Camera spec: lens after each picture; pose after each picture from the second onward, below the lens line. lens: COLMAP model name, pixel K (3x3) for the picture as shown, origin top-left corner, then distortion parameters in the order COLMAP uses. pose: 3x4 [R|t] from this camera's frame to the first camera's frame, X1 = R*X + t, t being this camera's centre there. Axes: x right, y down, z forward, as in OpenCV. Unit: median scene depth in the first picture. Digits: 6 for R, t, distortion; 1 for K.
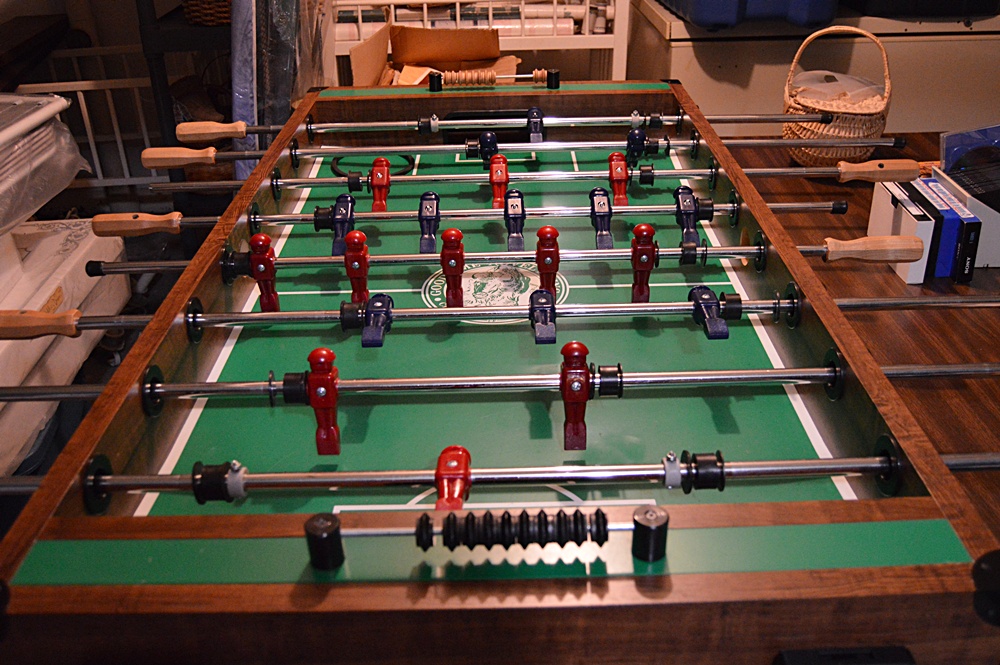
lens RADIAL K [[844.1, 0, 500.9], [0, 844.1, 358.6], [0, 0, 1]] dist [-0.052552, -0.002104]
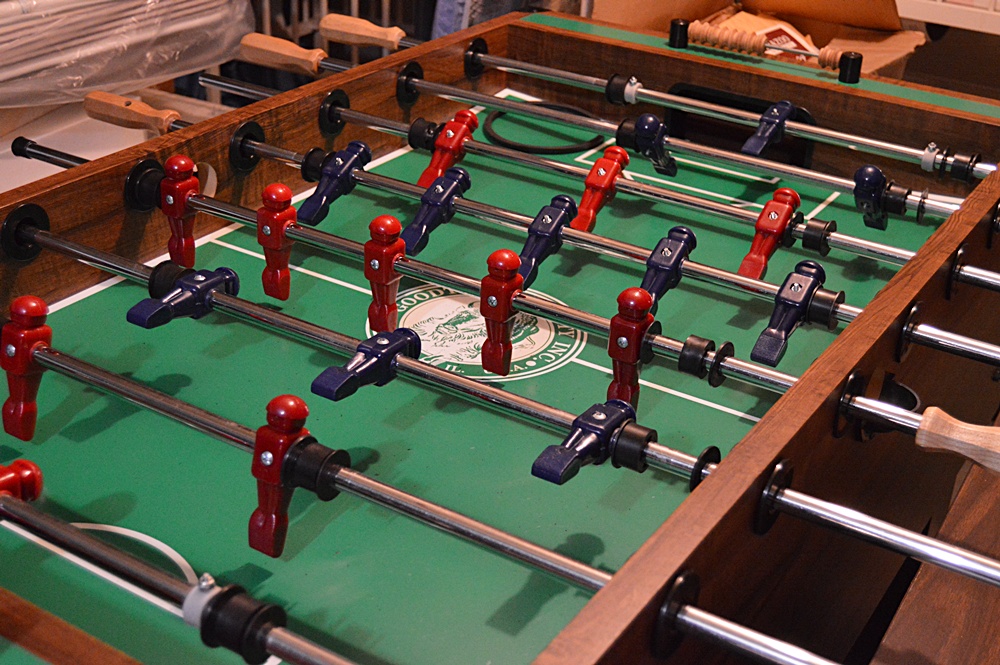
lens RADIAL K [[1371.1, 0, 500.0], [0, 1371.1, 332.5], [0, 0, 1]] dist [-0.056437, 0.007669]
pose [[0.840944, 0.296023, -0.452972, 0.355552], [-0.341809, 0.939545, -0.020565, -0.048688], [0.419500, 0.172124, 0.891288, 0.056440]]
